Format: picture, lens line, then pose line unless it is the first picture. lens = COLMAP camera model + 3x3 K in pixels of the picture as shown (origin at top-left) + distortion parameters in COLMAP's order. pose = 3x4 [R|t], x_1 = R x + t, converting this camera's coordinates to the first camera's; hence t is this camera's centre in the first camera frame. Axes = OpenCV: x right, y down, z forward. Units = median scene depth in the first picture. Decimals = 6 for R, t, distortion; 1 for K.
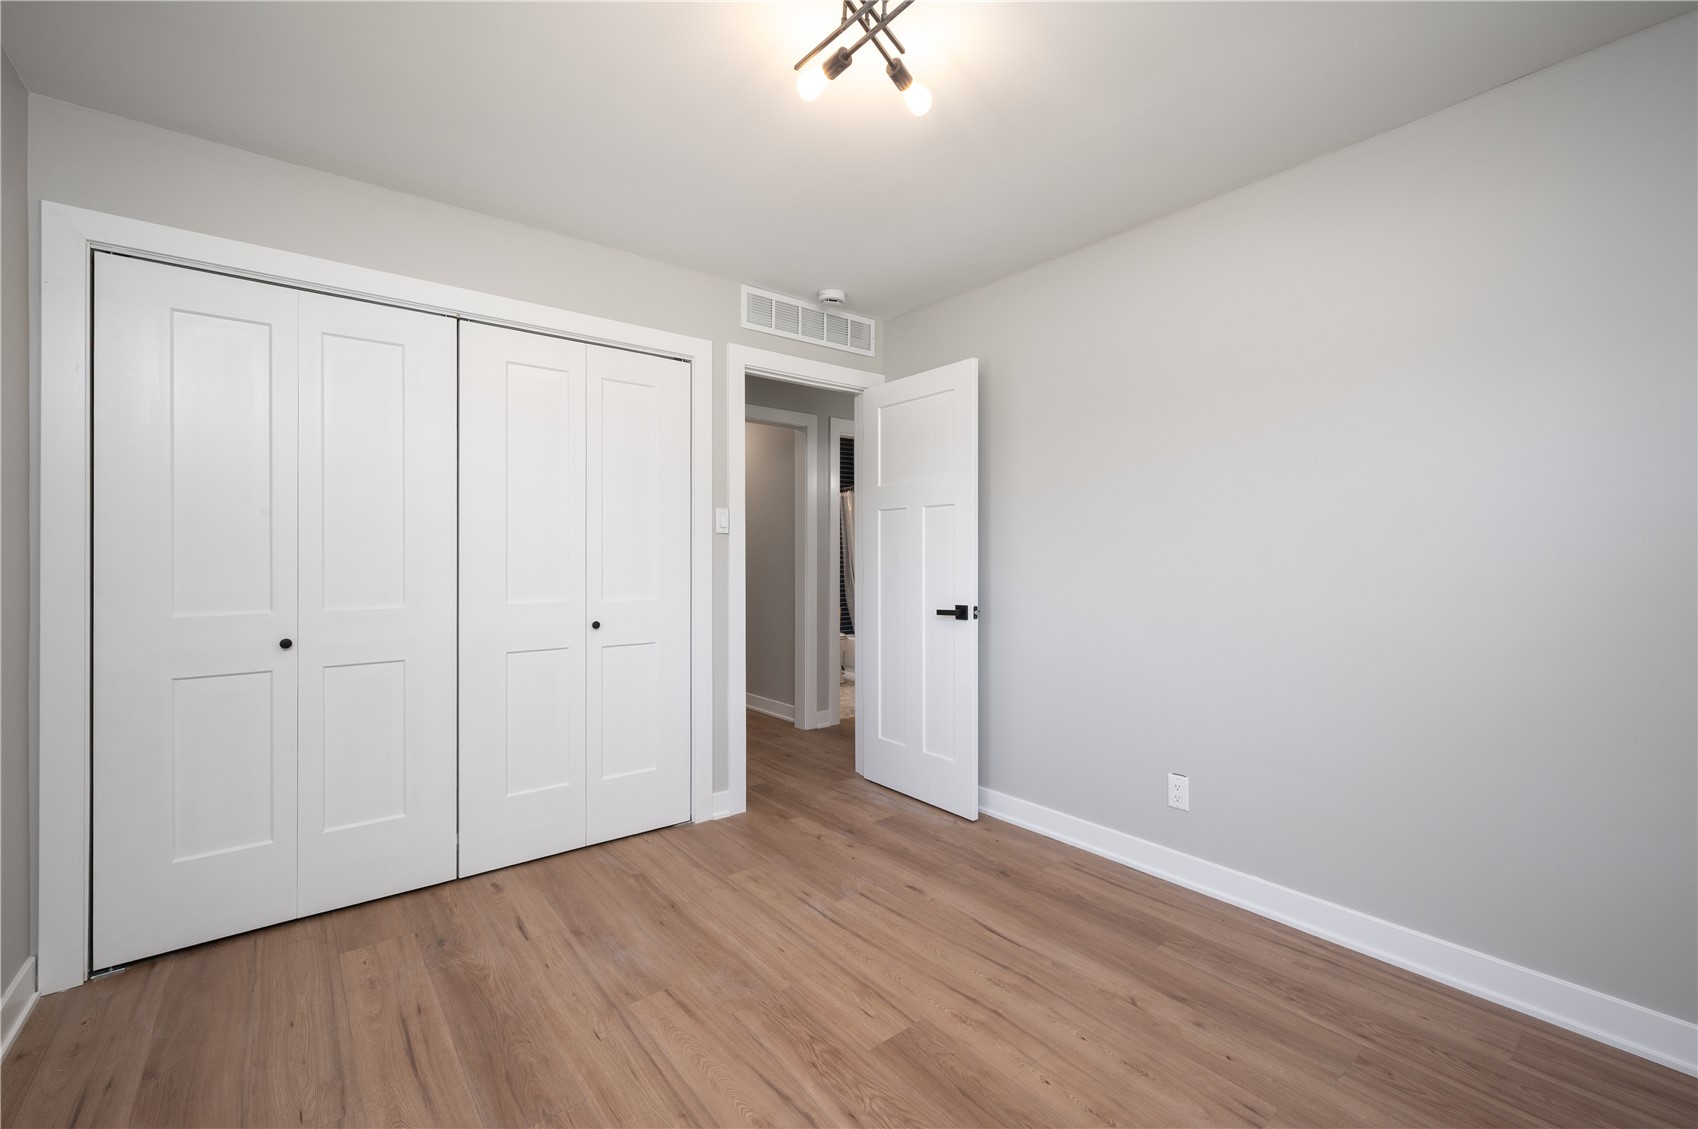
lens RADIAL K [[712.9, 0, 855.3], [0, 712.9, 555.5], [0, 0, 1]] dist [-0.000507, 0.000085]
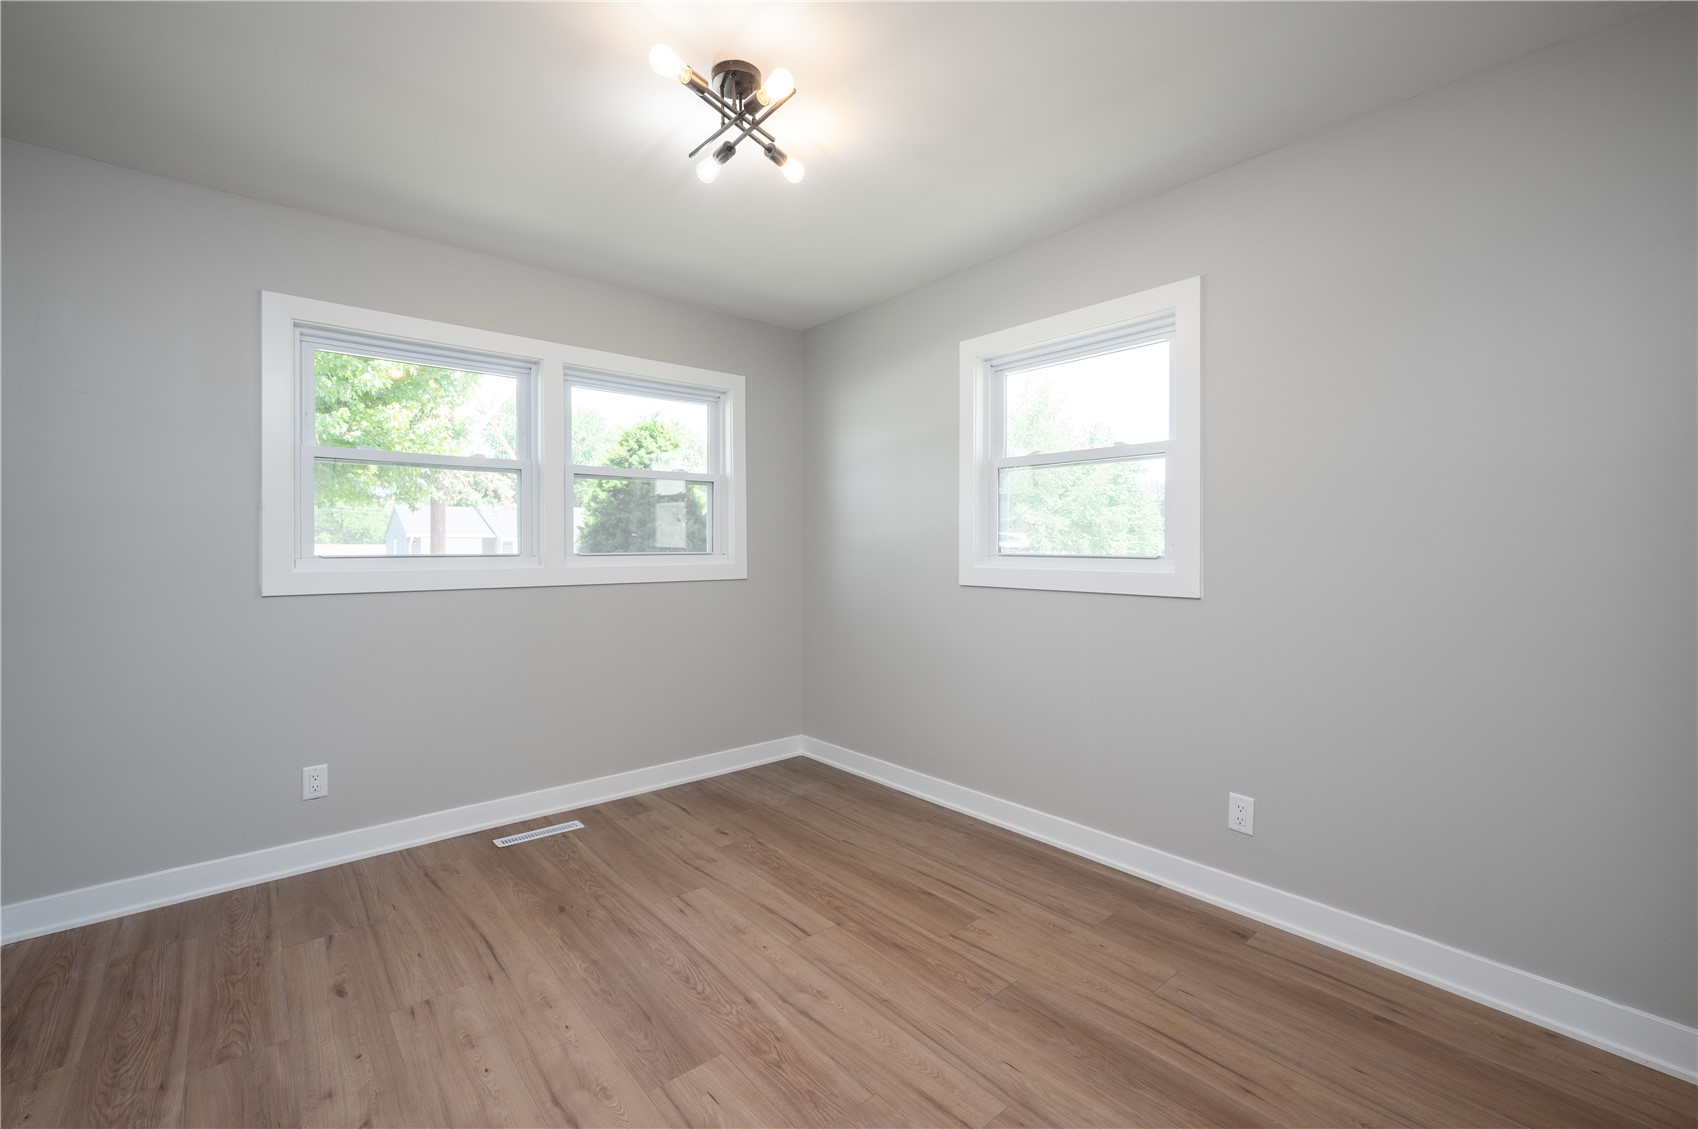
lens RADIAL K [[712.9, 0, 855.3], [0, 712.9, 555.5], [0, 0, 1]] dist [-0.000507, 0.000085]
pose [[-0.999550, 0.000430, -0.029982, -0.135599], [0.000015, 0.999904, 0.013872, -0.005557], [0.029985, 0.013865, -0.999454, 1.976171]]
